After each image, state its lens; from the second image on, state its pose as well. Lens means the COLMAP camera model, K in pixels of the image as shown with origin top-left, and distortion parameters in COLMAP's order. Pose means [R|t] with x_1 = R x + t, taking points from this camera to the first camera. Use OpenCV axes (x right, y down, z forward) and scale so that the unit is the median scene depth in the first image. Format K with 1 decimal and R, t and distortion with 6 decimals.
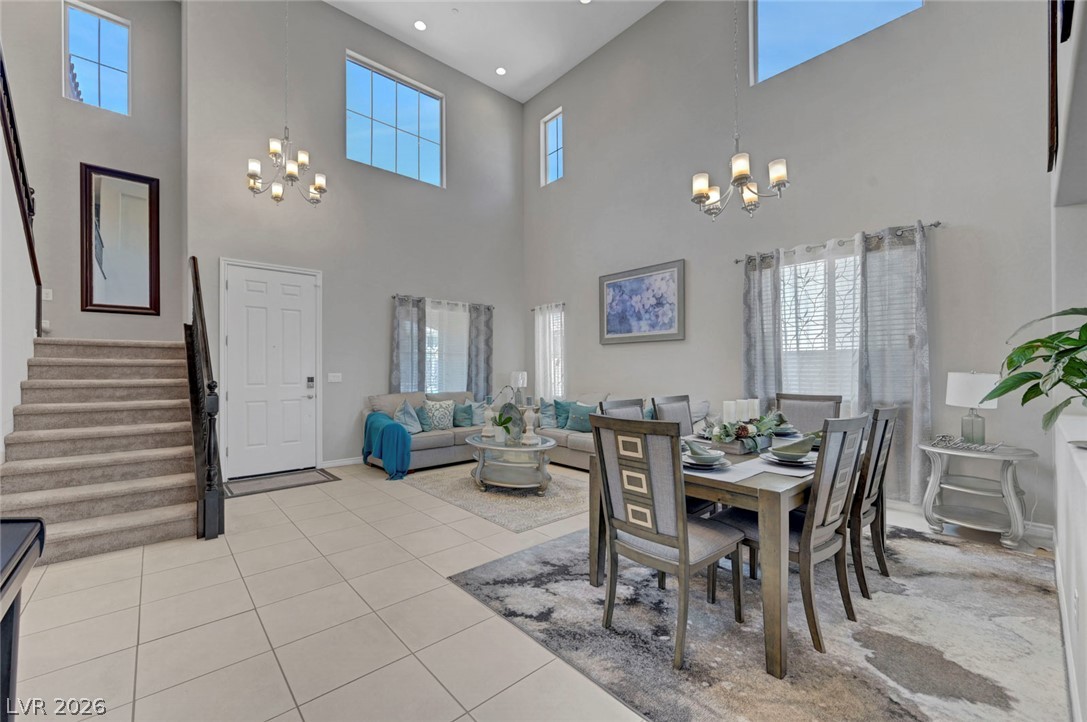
lens RADIAL K [[431.7, 0, 547.8], [0, 431.7, 370.7], [0, 0, 1]] dist [0.001238, 0.000698]
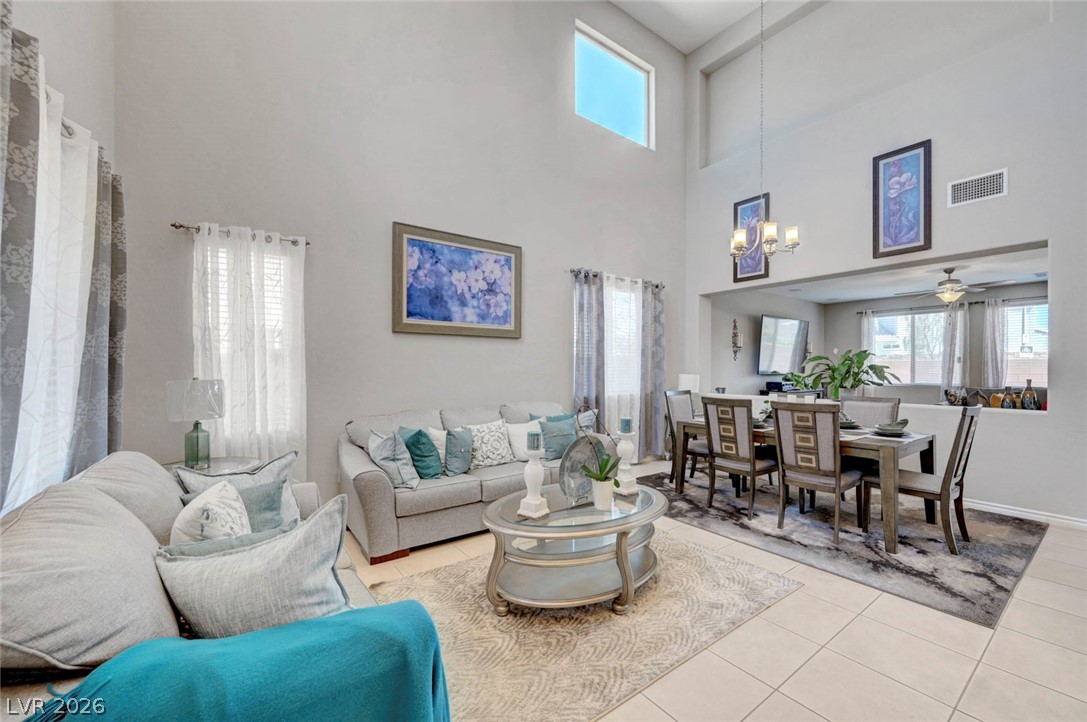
lens RADIAL K [[431.7, 0, 548.5], [0, 431.7, 368.8], [0, 0, 1]] dist [0.001238, 0.000698]
pose [[0.100932, 0.002370, 0.994891, -0.539859], [0.001677, 0.999995, -0.002552, -0.008196], [-0.994892, 0.001926, 0.100927, 0.832227]]
